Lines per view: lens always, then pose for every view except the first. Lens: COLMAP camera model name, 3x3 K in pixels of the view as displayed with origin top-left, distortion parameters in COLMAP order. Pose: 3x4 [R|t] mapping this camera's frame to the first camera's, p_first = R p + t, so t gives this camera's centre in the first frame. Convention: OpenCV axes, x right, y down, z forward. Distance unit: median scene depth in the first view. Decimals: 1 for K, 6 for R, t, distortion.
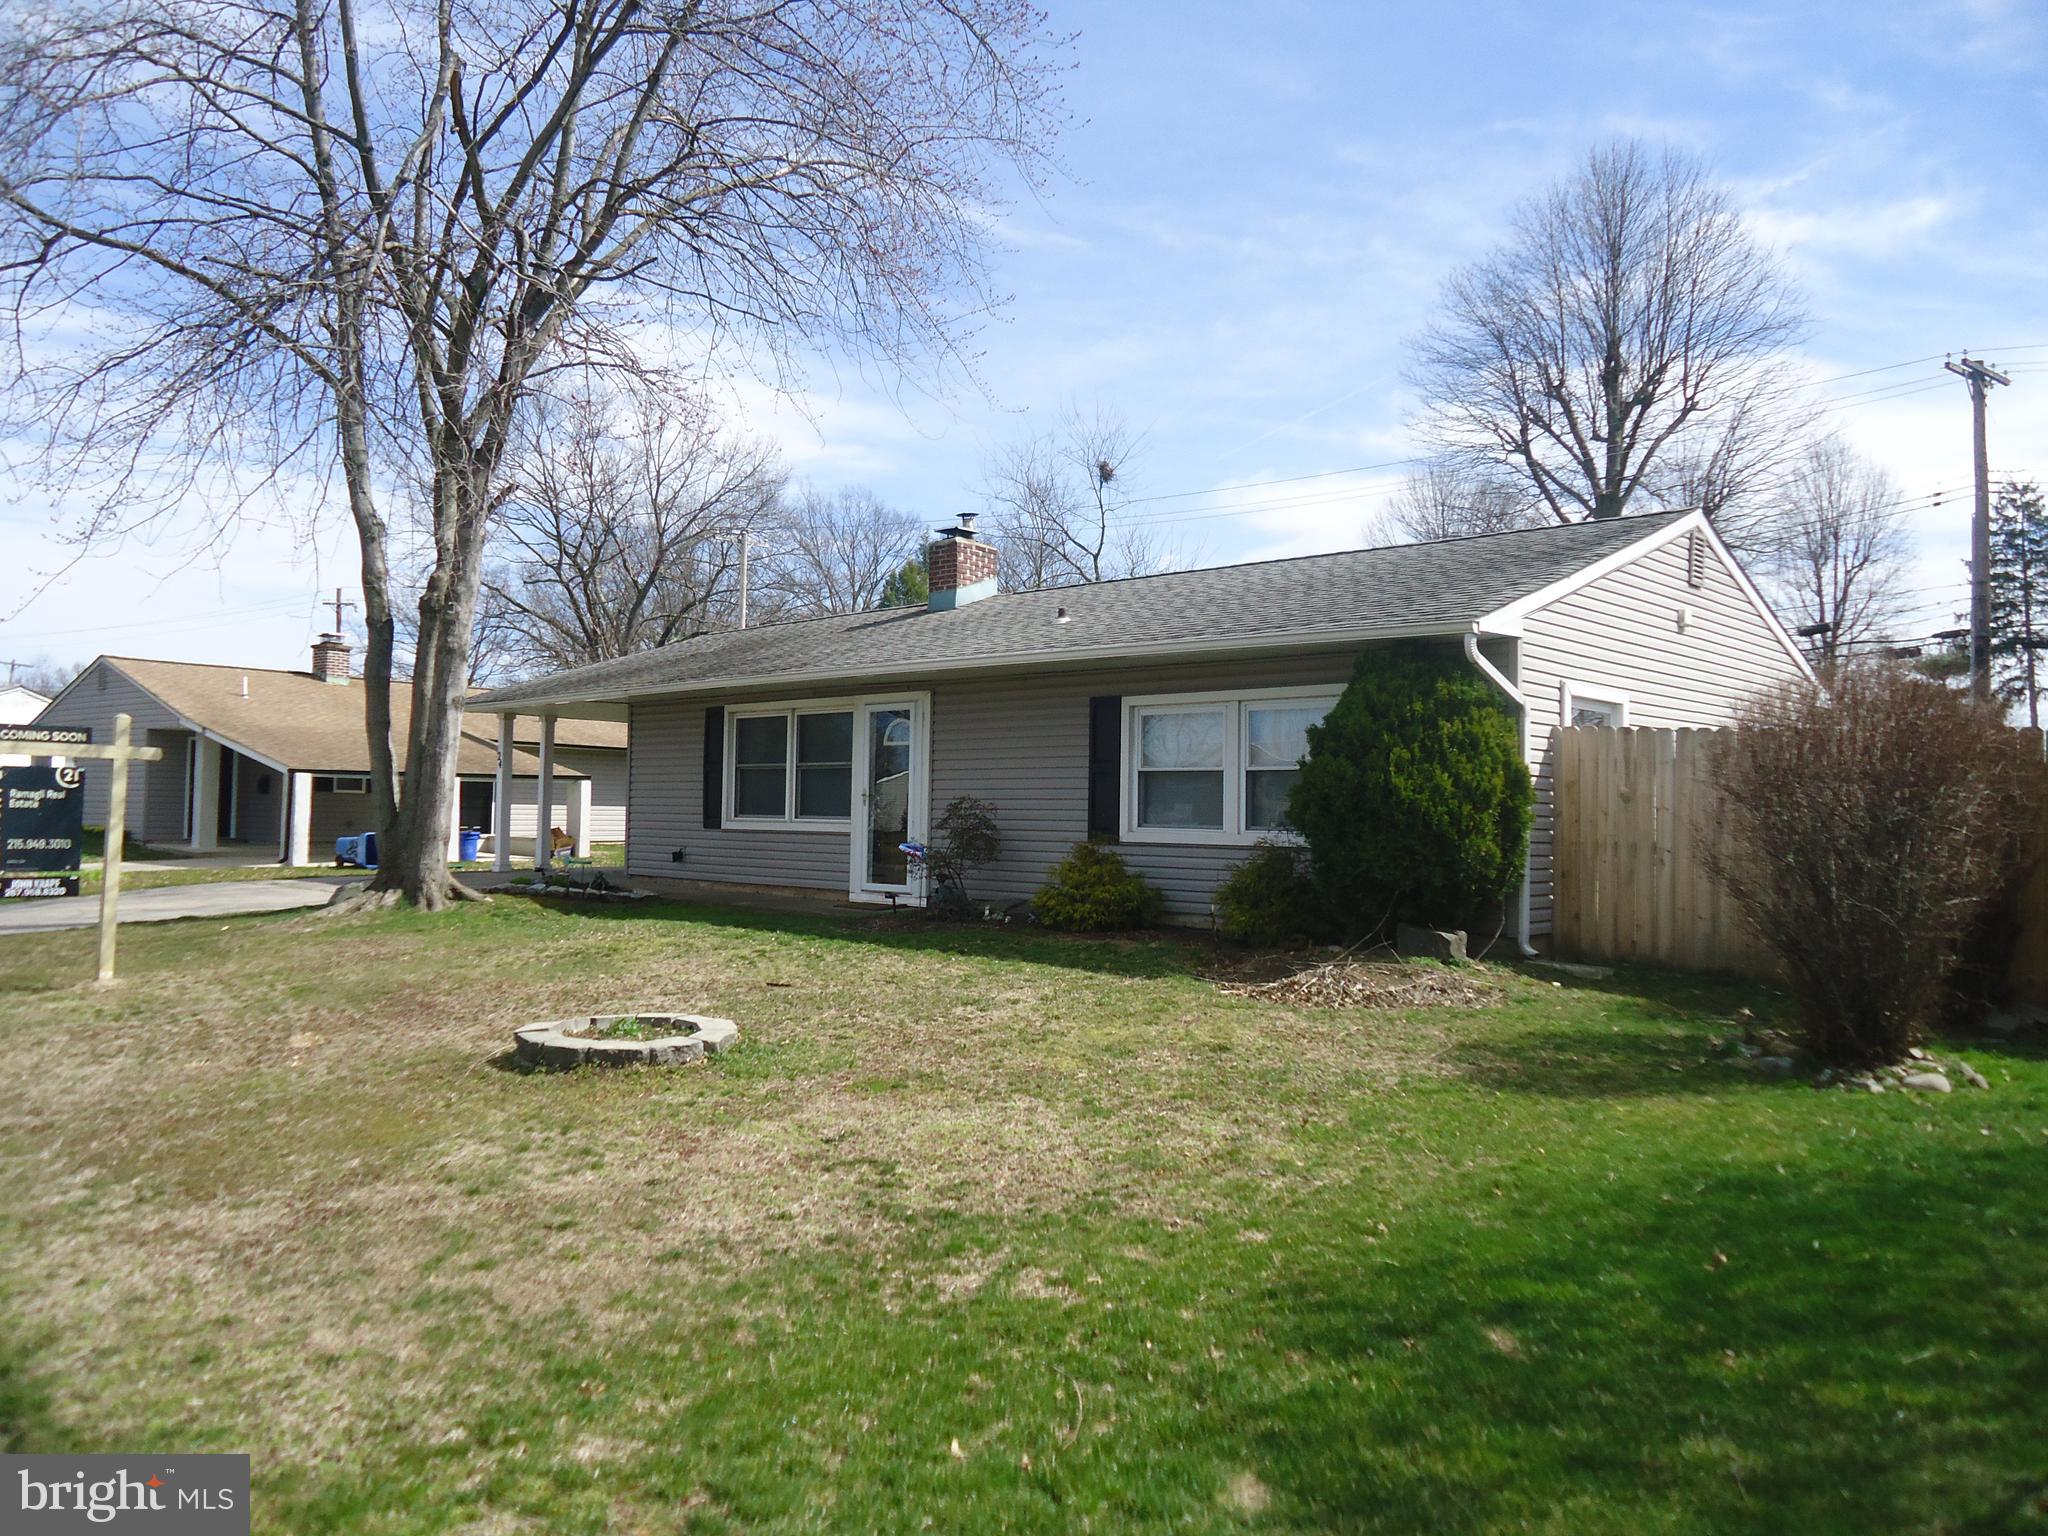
lens RADIAL K [[1487.7, 0, 1024.0], [0, 1487.7, 768.0], [0, 0, 1]] dist [-0.001959, -0.000381]
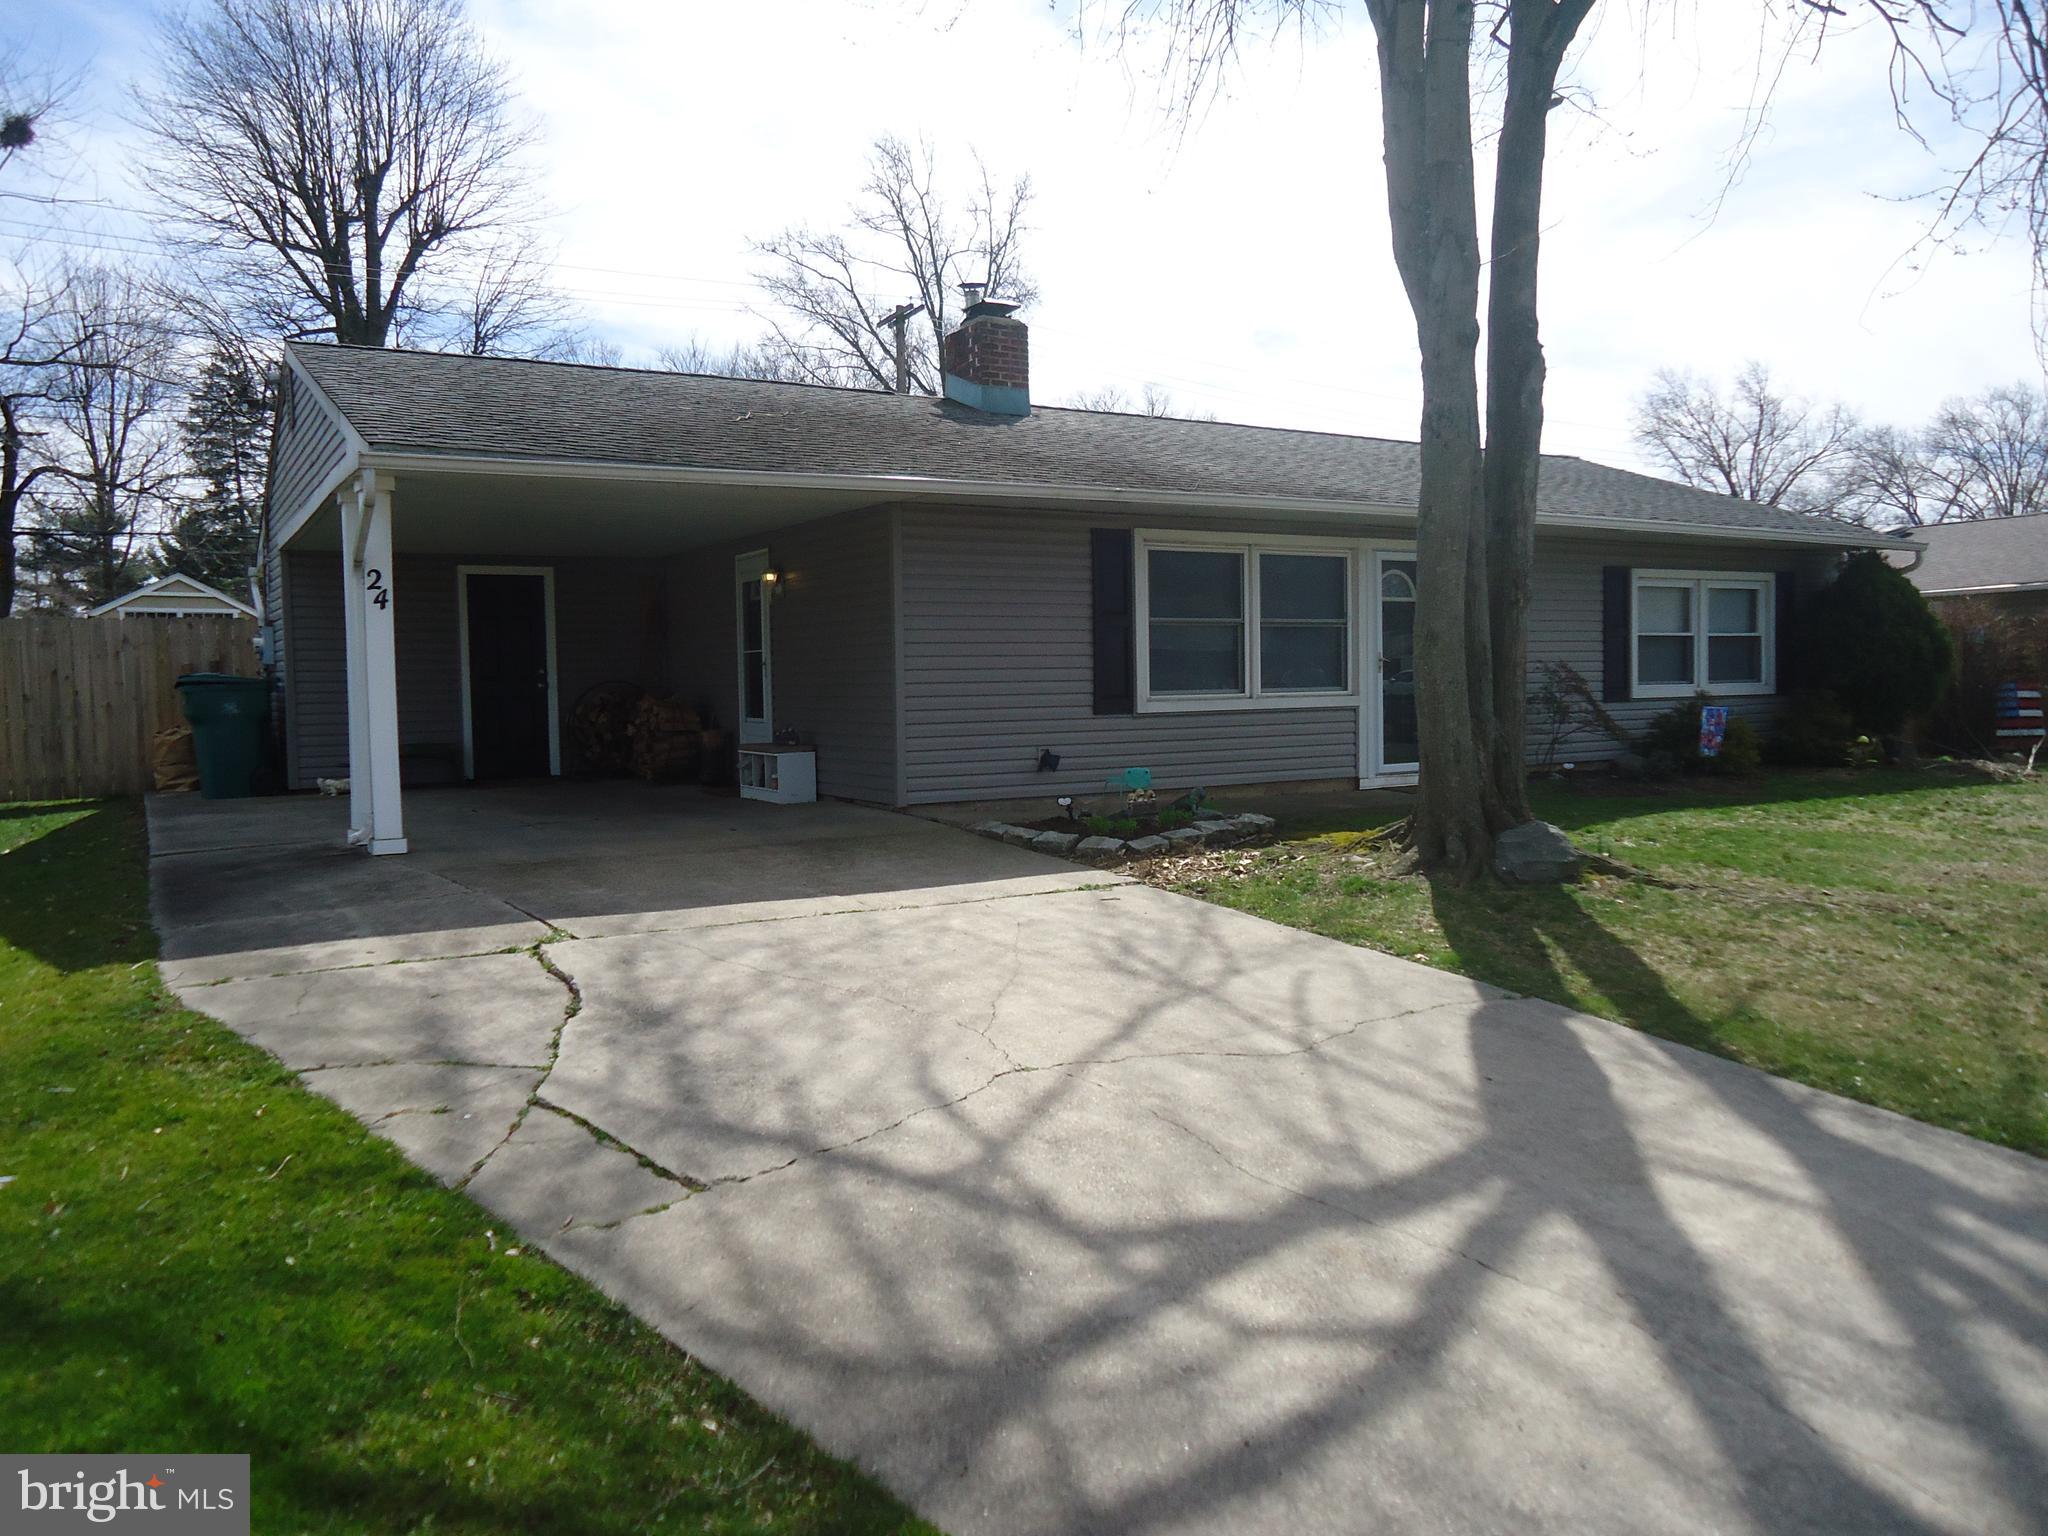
lens RADIAL K [[1487.7, 0, 1024.0], [0, 1487.7, 768.0], [0, 0, 1]] dist [-0.001959, -0.000381]
pose [[0.276013, -0.078001, 0.957984, -0.943669], [-0.011890, 0.996348, 0.084551, 0.009985], [-0.961080, -0.034728, 0.274077, 0.940009]]
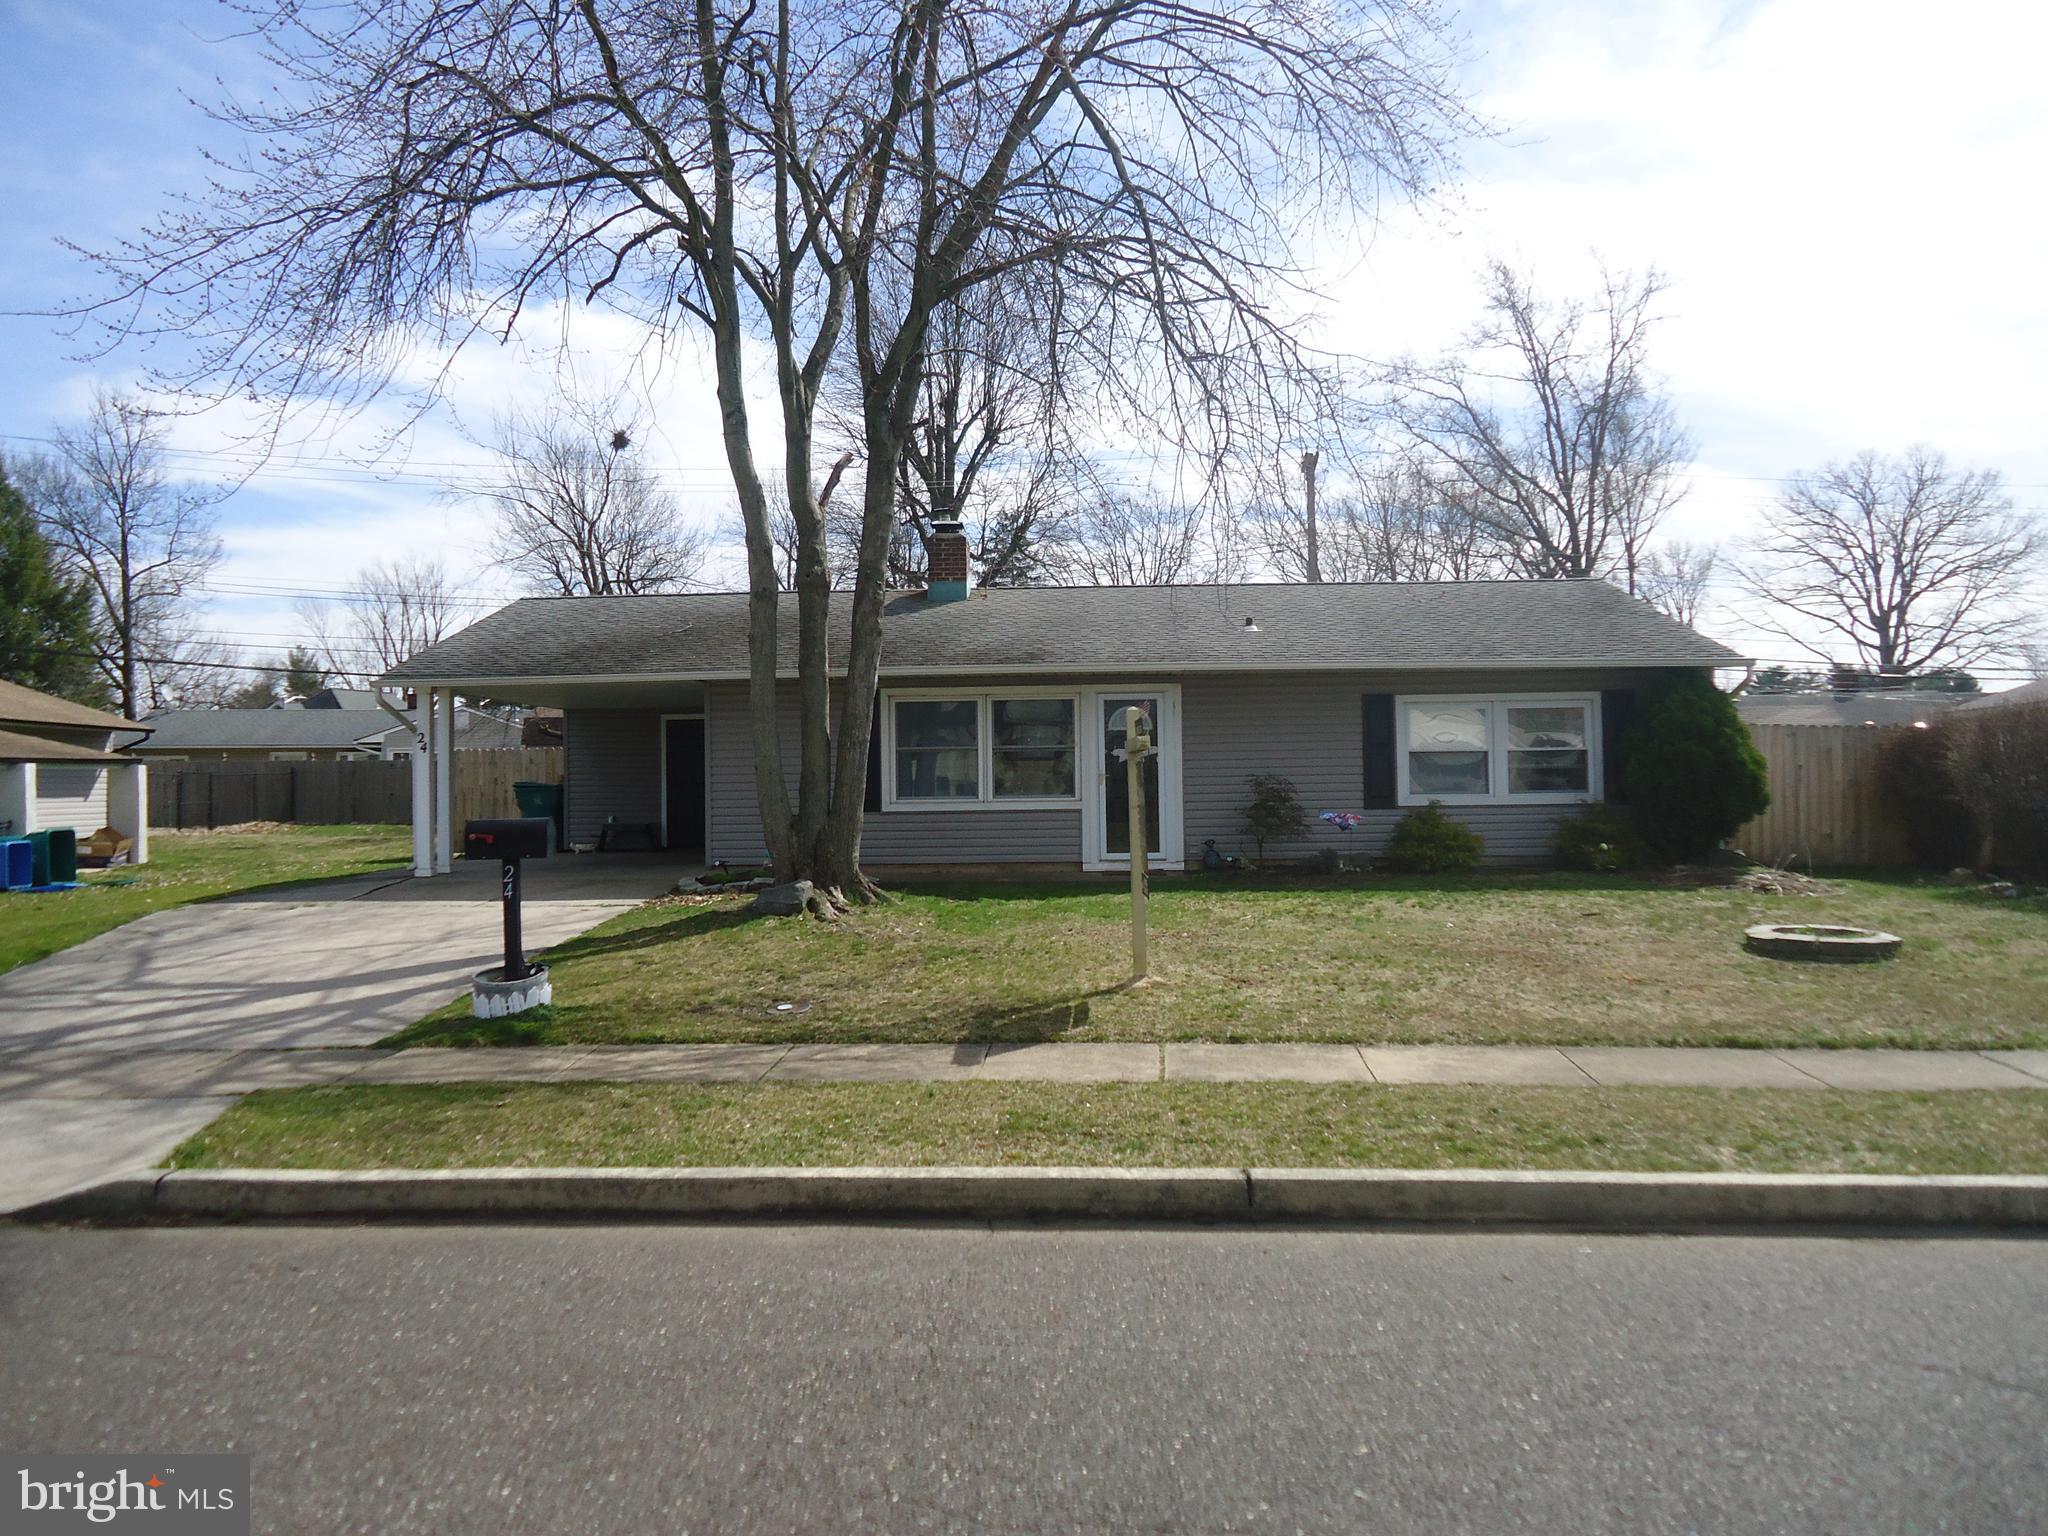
lens RADIAL K [[1487.7, 0, 1024.0], [0, 1487.7, 768.0], [0, 0, 1]] dist [-0.001959, -0.000381]
pose [[0.745214, -0.017320, 0.666600, -0.873186], [0.002573, 0.999730, 0.023099, -0.012342], [-0.666820, -0.015498, 0.745058, 0.203850]]
